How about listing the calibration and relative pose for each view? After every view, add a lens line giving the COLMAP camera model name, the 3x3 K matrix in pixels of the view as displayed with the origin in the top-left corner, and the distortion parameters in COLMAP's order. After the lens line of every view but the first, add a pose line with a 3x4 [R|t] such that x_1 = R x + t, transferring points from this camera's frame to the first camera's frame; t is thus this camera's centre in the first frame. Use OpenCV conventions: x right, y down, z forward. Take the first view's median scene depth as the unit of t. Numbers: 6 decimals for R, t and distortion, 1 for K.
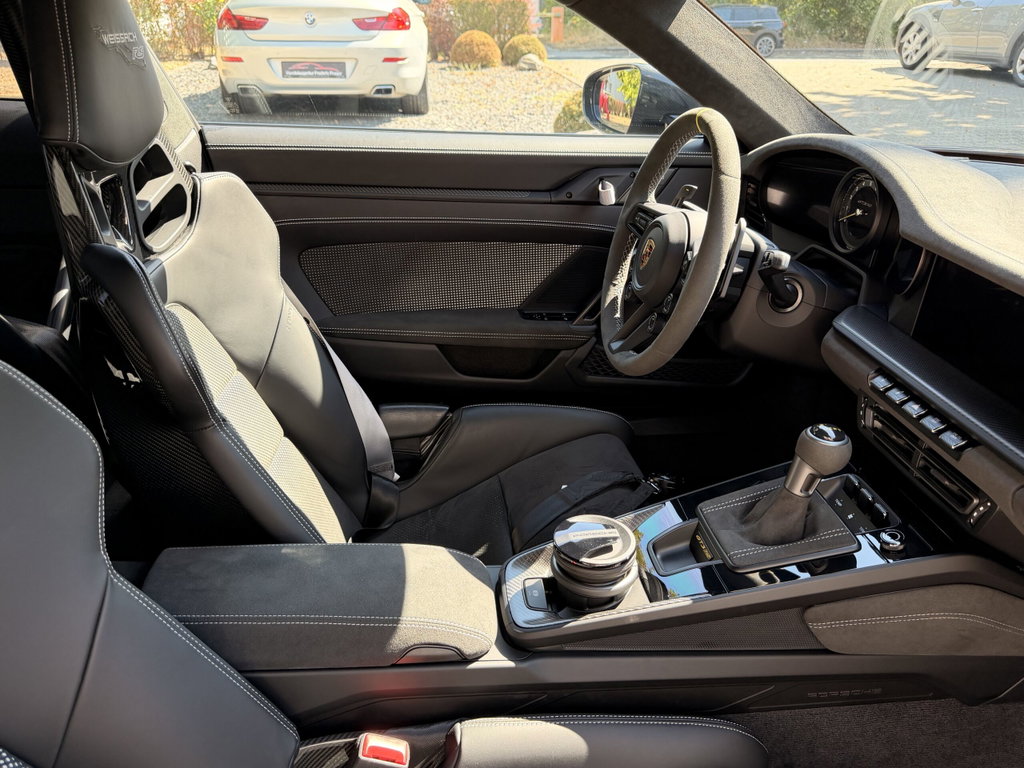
lens RADIAL K [[786.7, 0, 512.1], [0, 786.7, 386.3], [0, 0, 1]] dist [-0.003926, -0.020946]
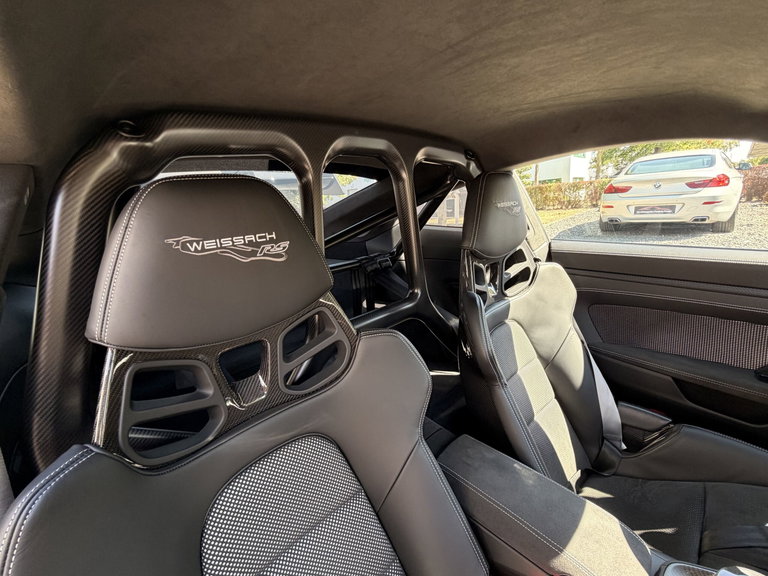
lens RADIAL K [[342.0, 0, 386.6], [0, 342.0, 287.3], [0, 0, 1]] dist [0.004949, 0.001299]
pose [[0.630124, 0.130742, -0.765408, 0.050202], [-0.258756, 0.964738, -0.048232, -0.047300], [0.732112, 0.228446, 0.641735, 0.100826]]
